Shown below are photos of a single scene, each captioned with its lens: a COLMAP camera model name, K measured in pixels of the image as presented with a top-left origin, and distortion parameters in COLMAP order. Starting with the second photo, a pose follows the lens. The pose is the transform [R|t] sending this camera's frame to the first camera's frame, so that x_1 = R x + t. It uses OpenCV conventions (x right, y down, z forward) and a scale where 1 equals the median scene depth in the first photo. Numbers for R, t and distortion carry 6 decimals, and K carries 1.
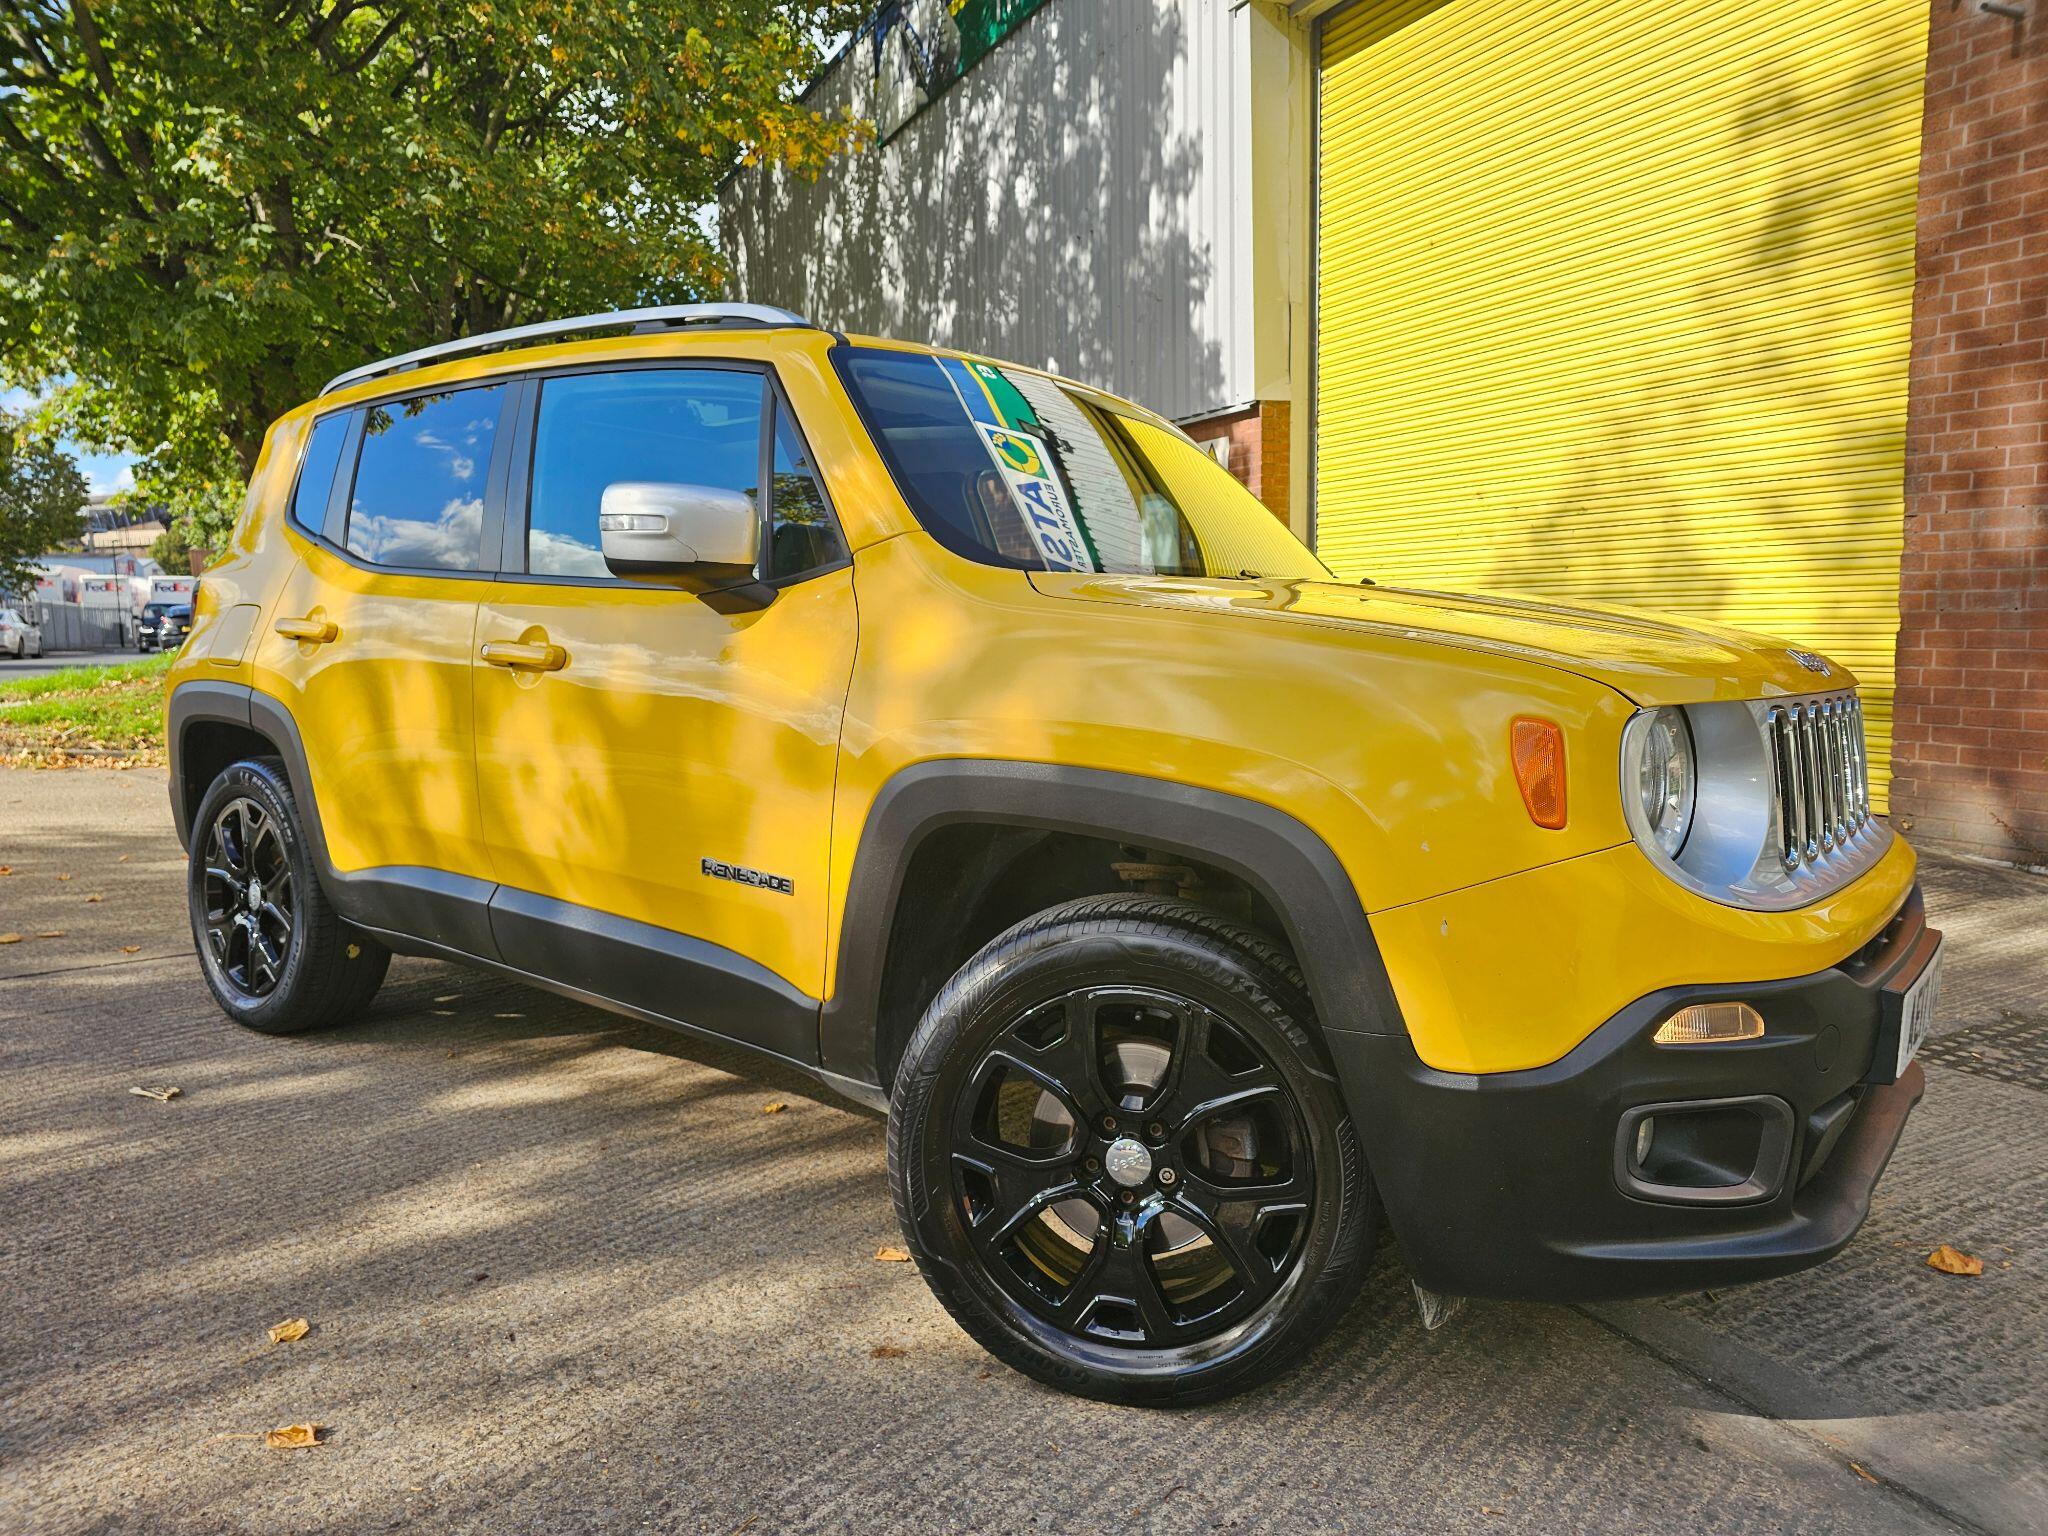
lens RADIAL K [[1375.7, 0, 1032.6], [0, 1375.7, 766.1], [0, 0, 1]] dist [0.035700, -0.022936]
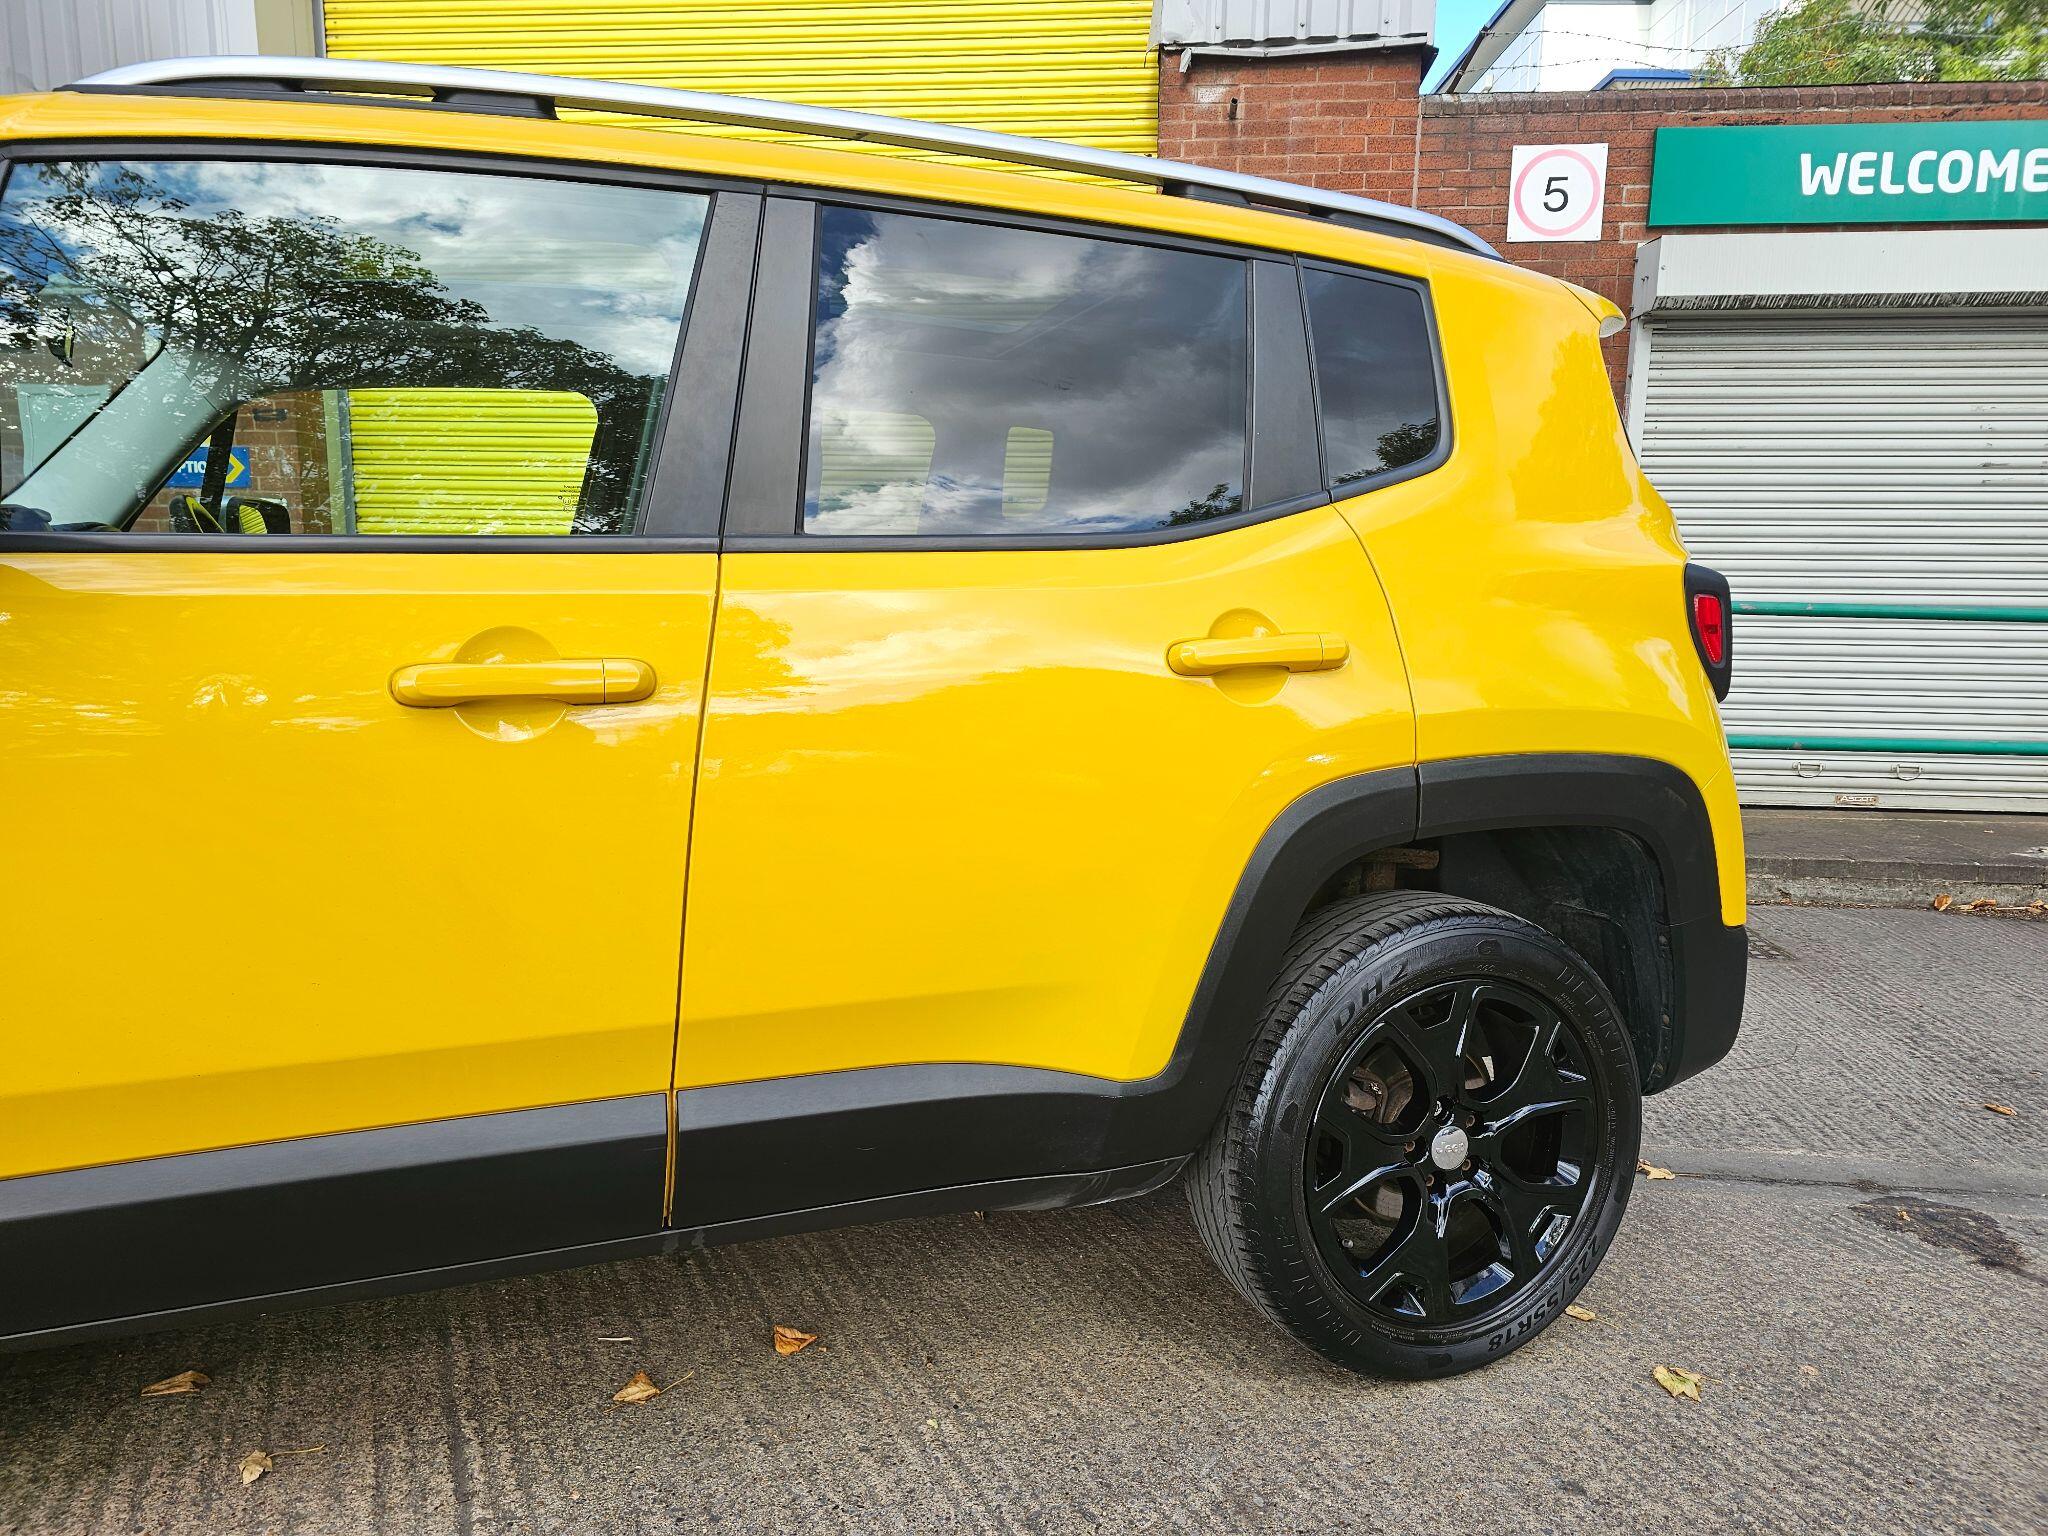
lens RADIAL K [[1375.7, 0, 1012.5], [0, 1375.7, 775.8], [0, 0, 1]] dist [0.035700, -0.022936]
pose [[0.540973, -0.100656, 0.834995, -1.008341], [0.067301, 0.994810, 0.076318, -0.124940], [-0.838343, 0.014910, 0.544939, 1.030161]]
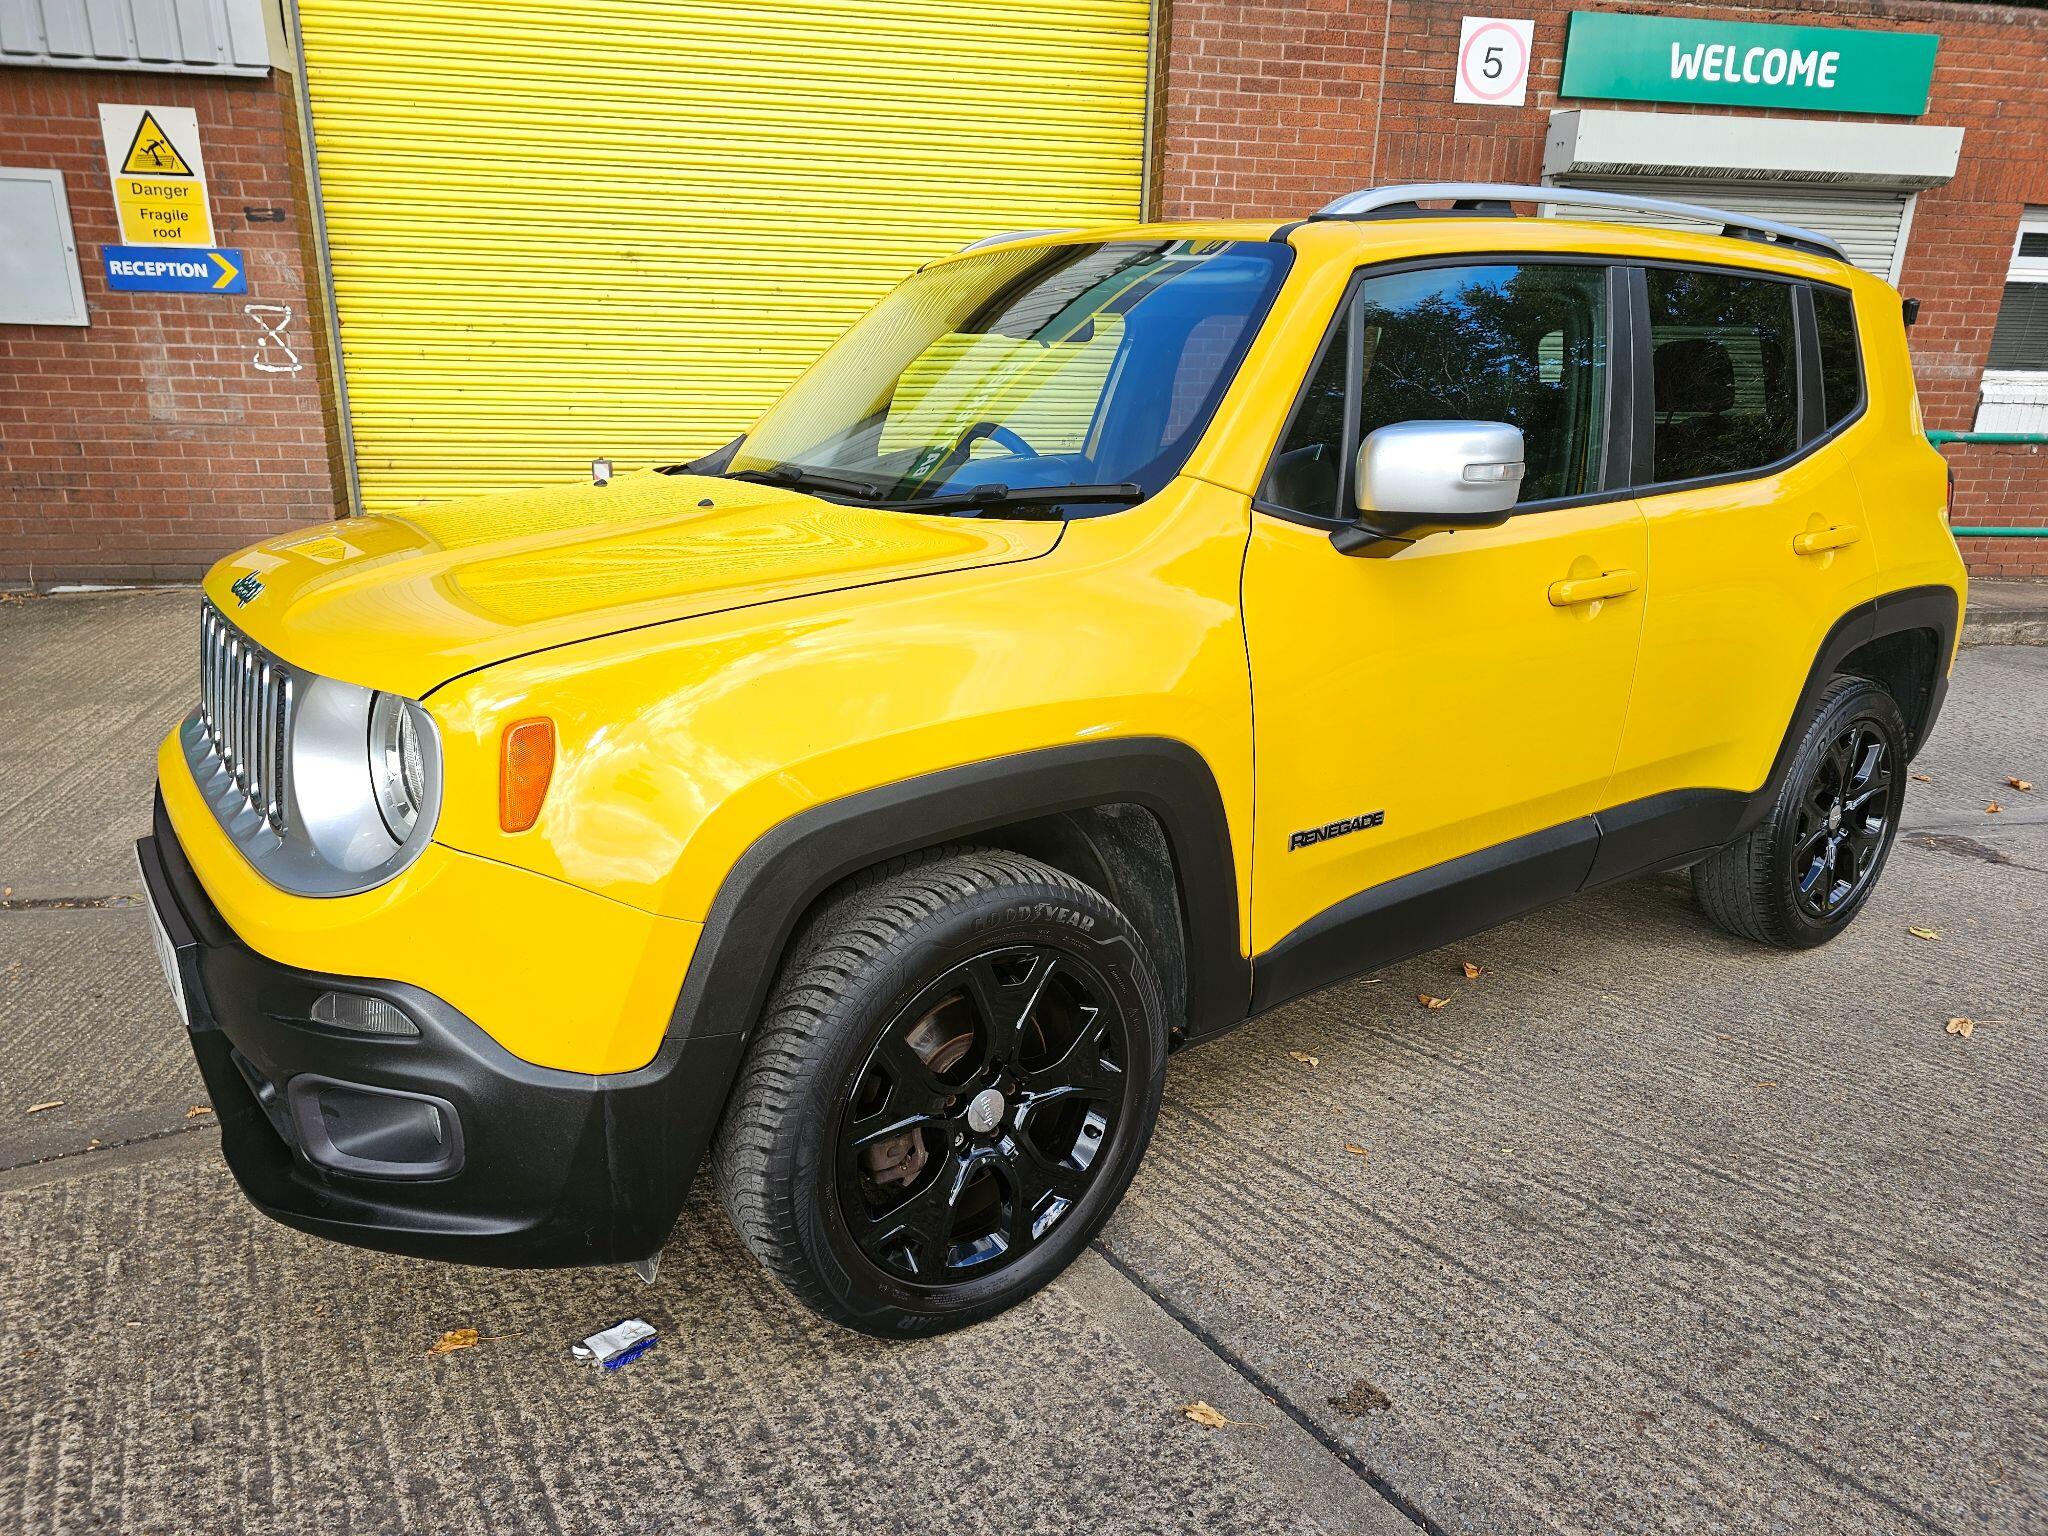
lens RADIAL K [[1375.7, 0, 1029.3], [0, 1375.7, 768.4], [0, 0, 1]] dist [0.035700, -0.022936]
pose [[0.286529, -0.270936, 0.918964, -1.724864], [0.073829, 0.962573, 0.260774, -0.303323], [-0.955223, -0.006874, 0.295808, 1.615813]]
